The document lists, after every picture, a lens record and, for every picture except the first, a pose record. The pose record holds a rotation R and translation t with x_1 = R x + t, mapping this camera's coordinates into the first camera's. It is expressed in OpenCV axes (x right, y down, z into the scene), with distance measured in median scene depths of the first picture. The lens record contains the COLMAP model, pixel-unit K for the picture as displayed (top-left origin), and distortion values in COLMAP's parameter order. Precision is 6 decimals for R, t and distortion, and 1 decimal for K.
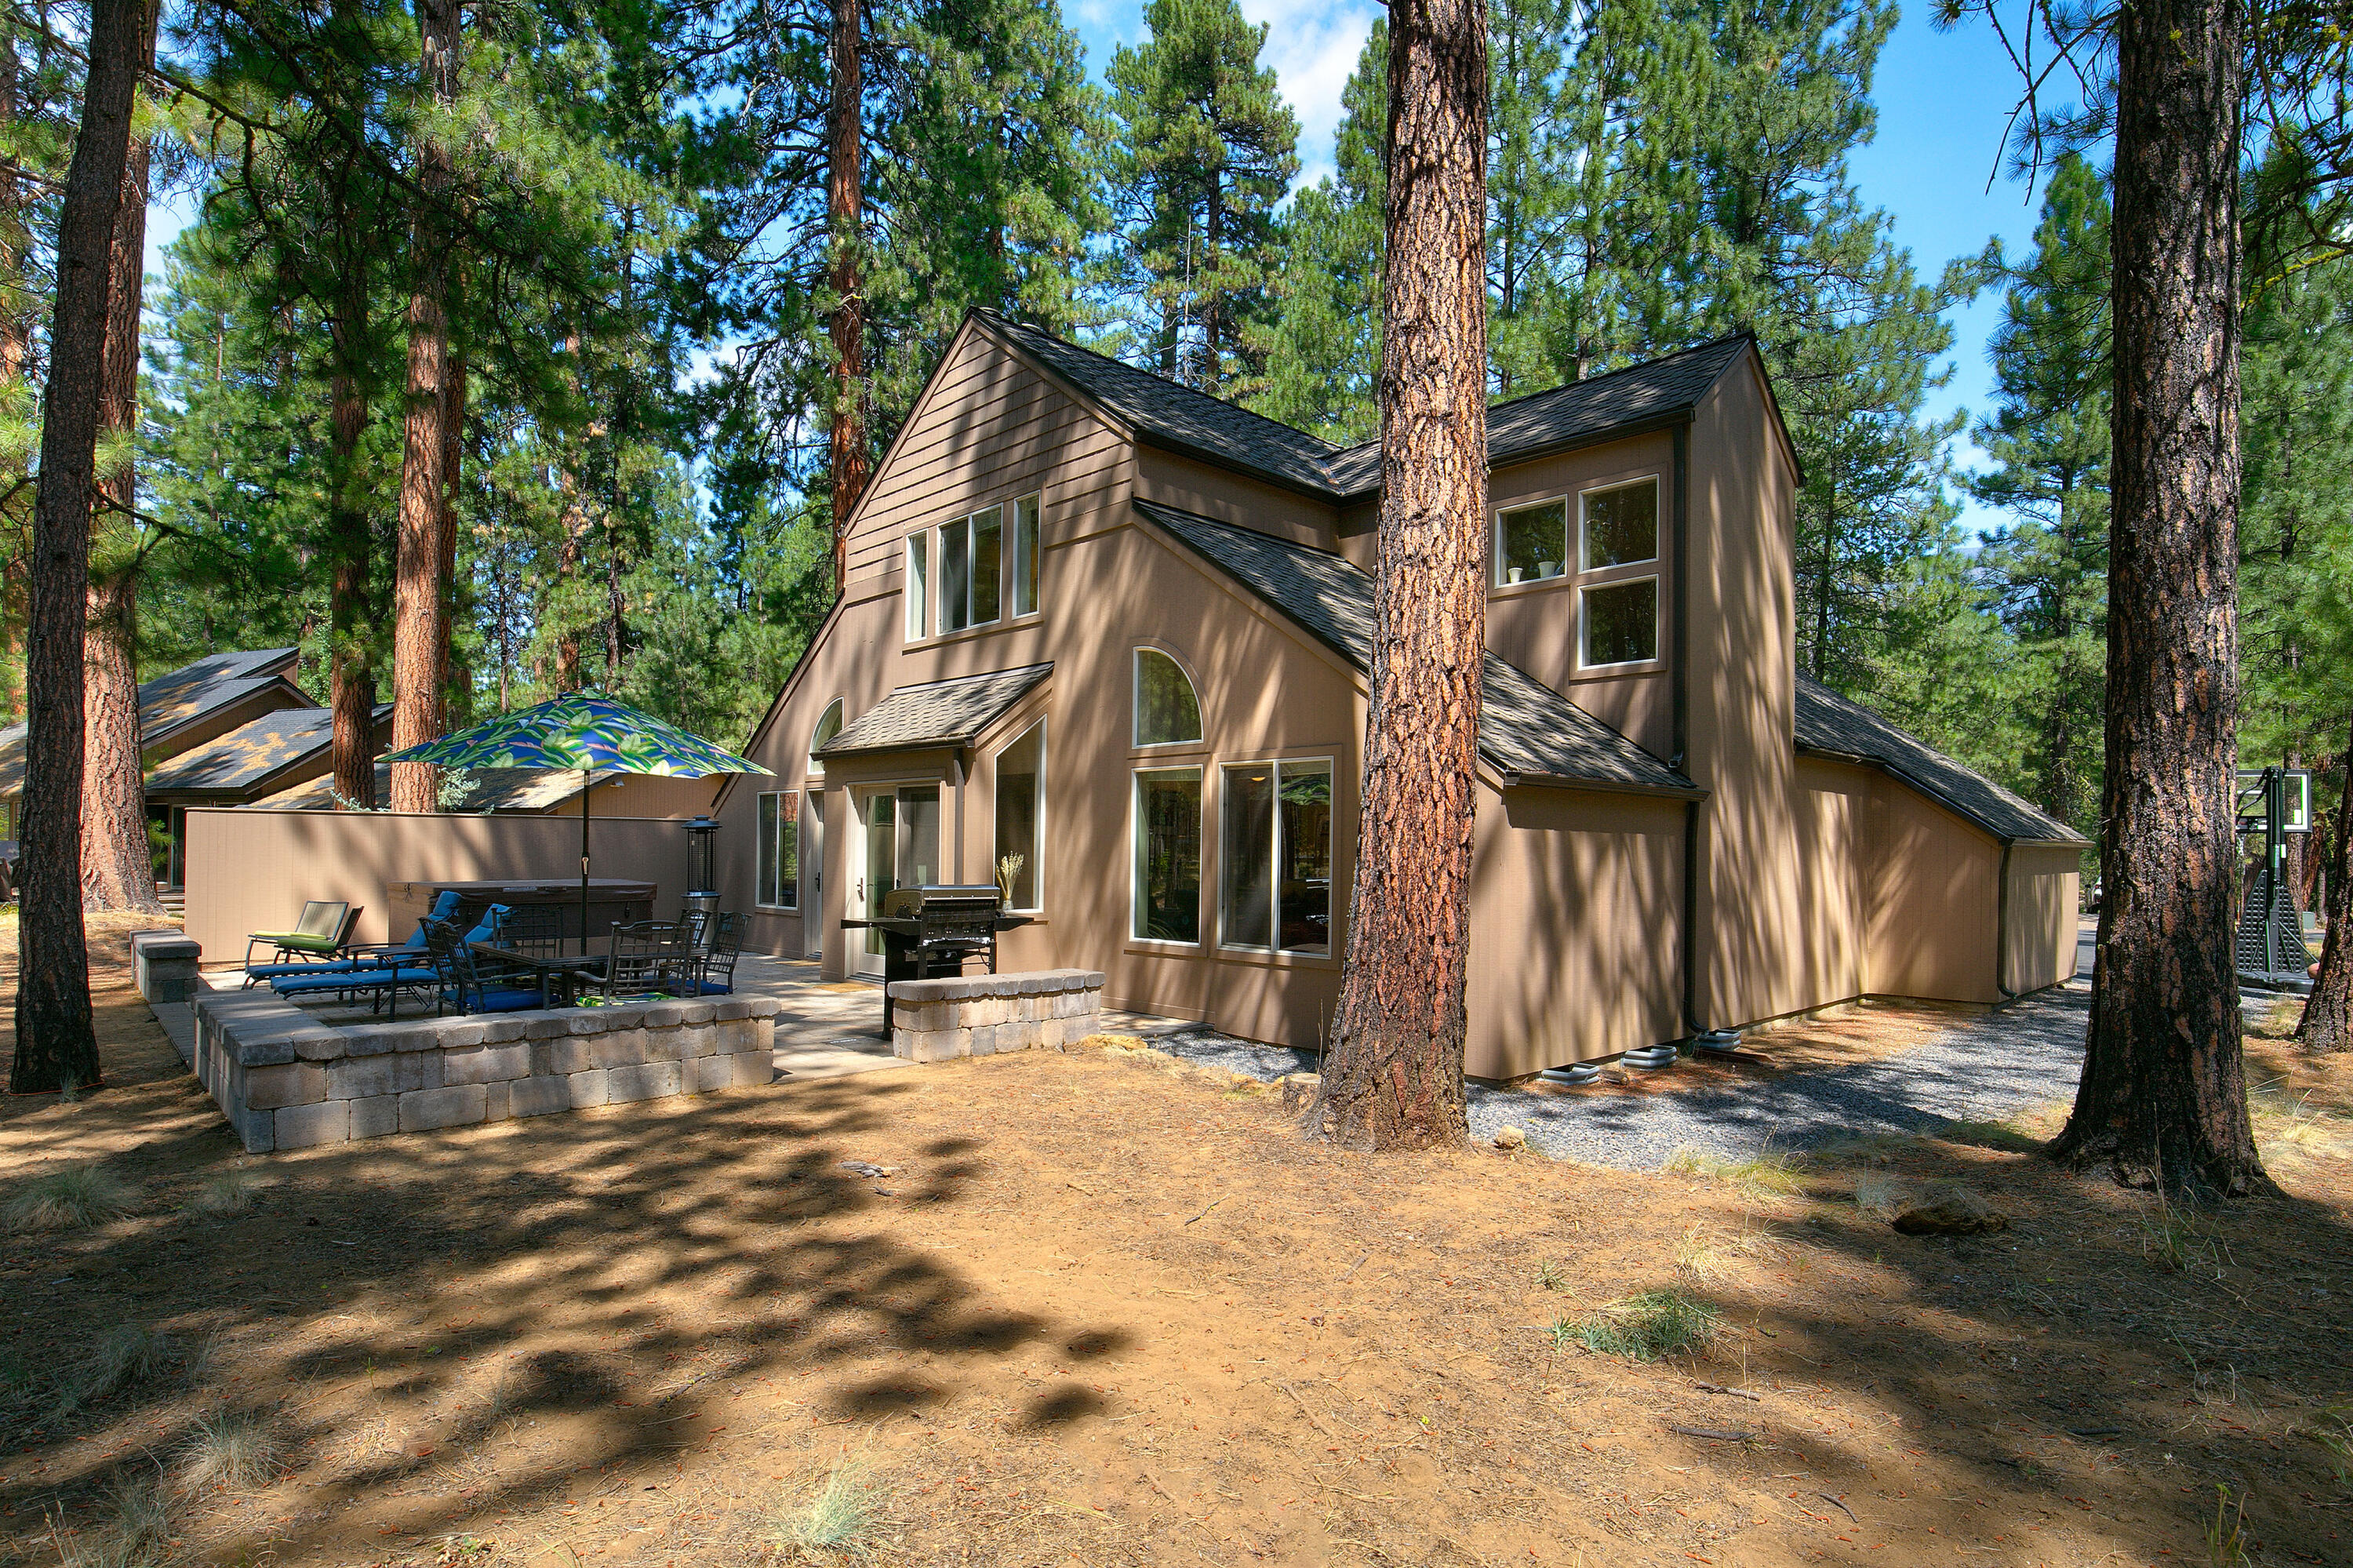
lens RADIAL K [[1192.0, 0, 1162.3], [0, 1192.0, 834.0], [0, 0, 1]] dist [-0.028707, 0.000198]
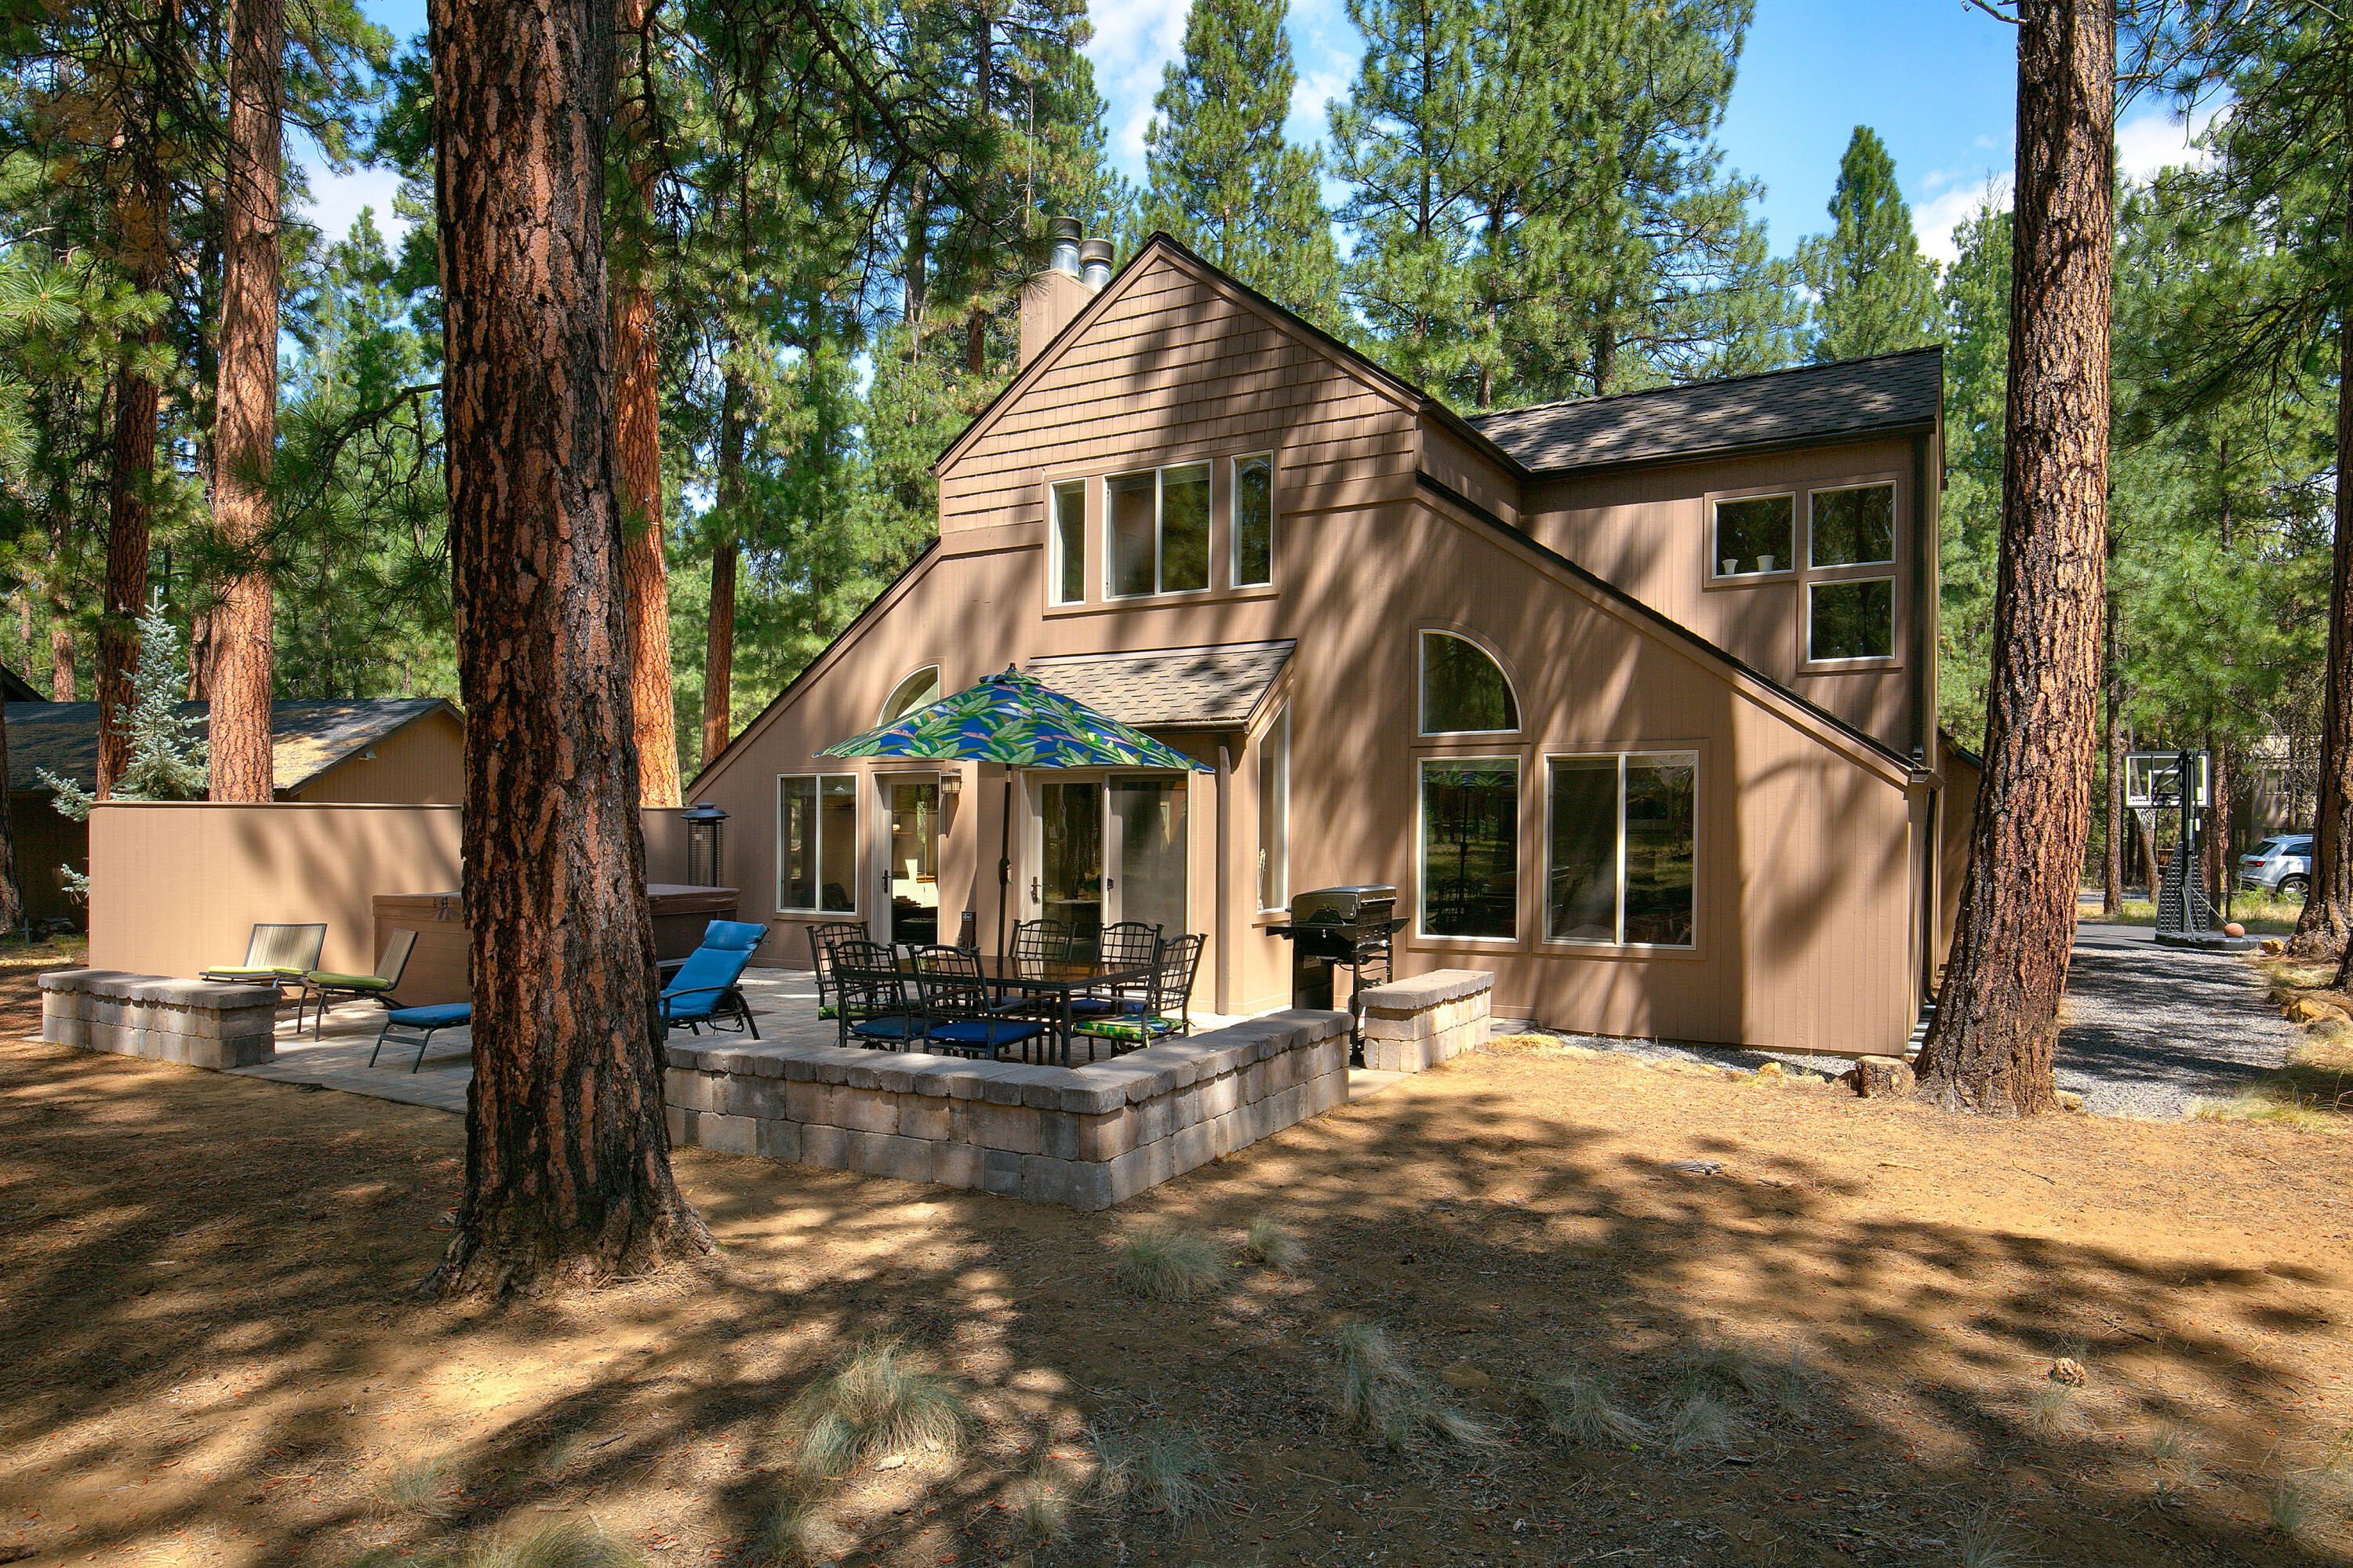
lens RADIAL K [[1401.7, 0, 1186.9], [0, 1401.7, 822.9], [0, 0, 1]] dist [-0.002937, -0.000438]
pose [[0.956636, -0.011497, 0.291060, -0.960522], [0.007499, 0.999862, 0.014850, -0.037596], [-0.291190, -0.012023, 0.956590, -0.030828]]
